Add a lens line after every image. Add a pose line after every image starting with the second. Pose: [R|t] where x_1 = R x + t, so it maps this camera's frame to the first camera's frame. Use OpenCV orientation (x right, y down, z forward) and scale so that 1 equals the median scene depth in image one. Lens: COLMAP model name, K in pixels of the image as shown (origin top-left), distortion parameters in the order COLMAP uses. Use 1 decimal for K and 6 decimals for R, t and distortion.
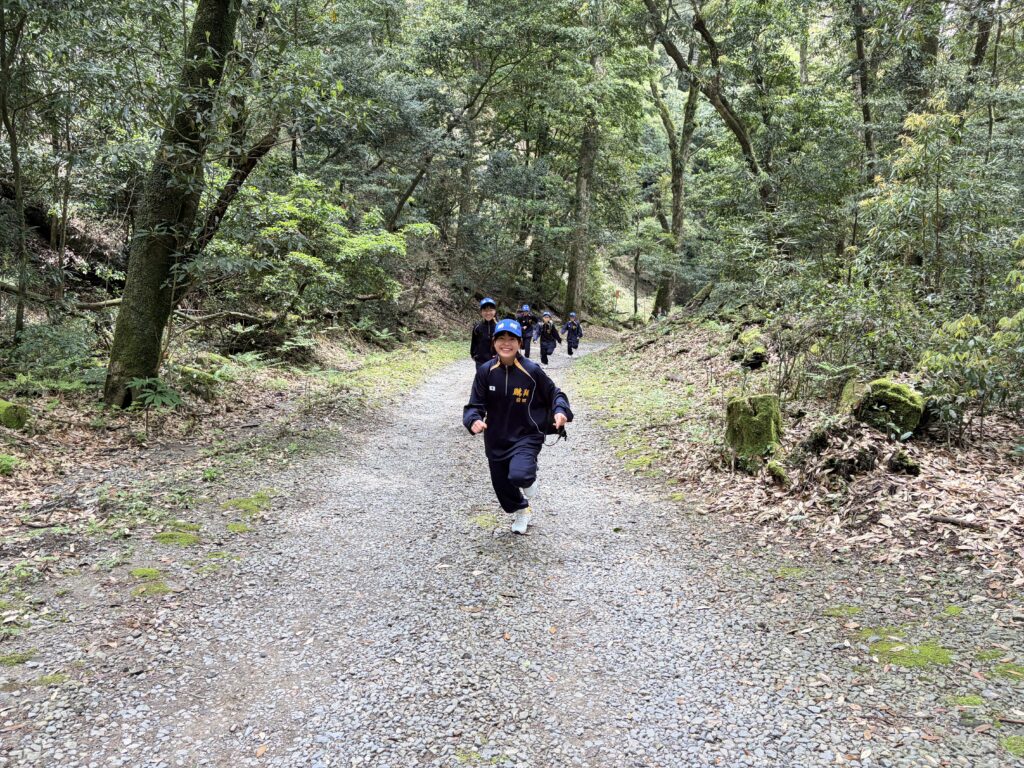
lens RADIAL K [[774.7, 0, 511.5], [0, 774.7, 384.9], [0, 0, 1]] dist [0.052758, -0.065341]
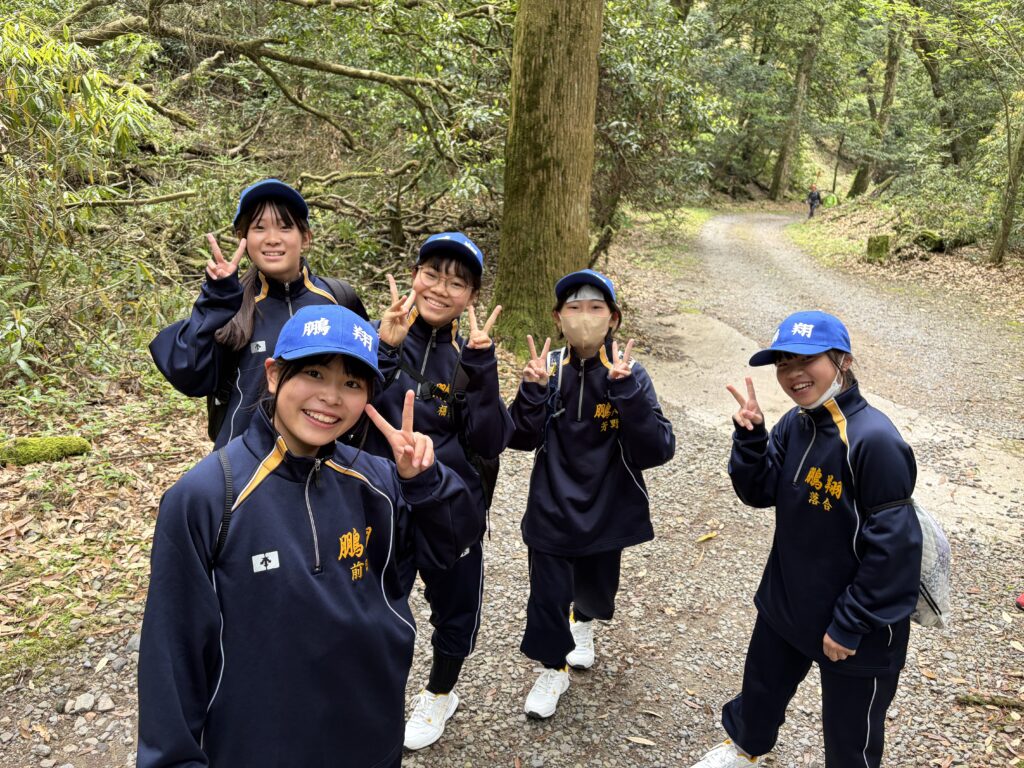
lens RADIAL K [[774.7, 0, 512.8], [0, 774.7, 382.3], [0, 0, 1]] dist [0.052758, -0.065341]
pose [[0.974596, 0.104699, -0.197992, -0.111488], [-0.070655, 0.982594, 0.171804, 0.047968], [0.212533, -0.153451, 0.965030, -0.657721]]
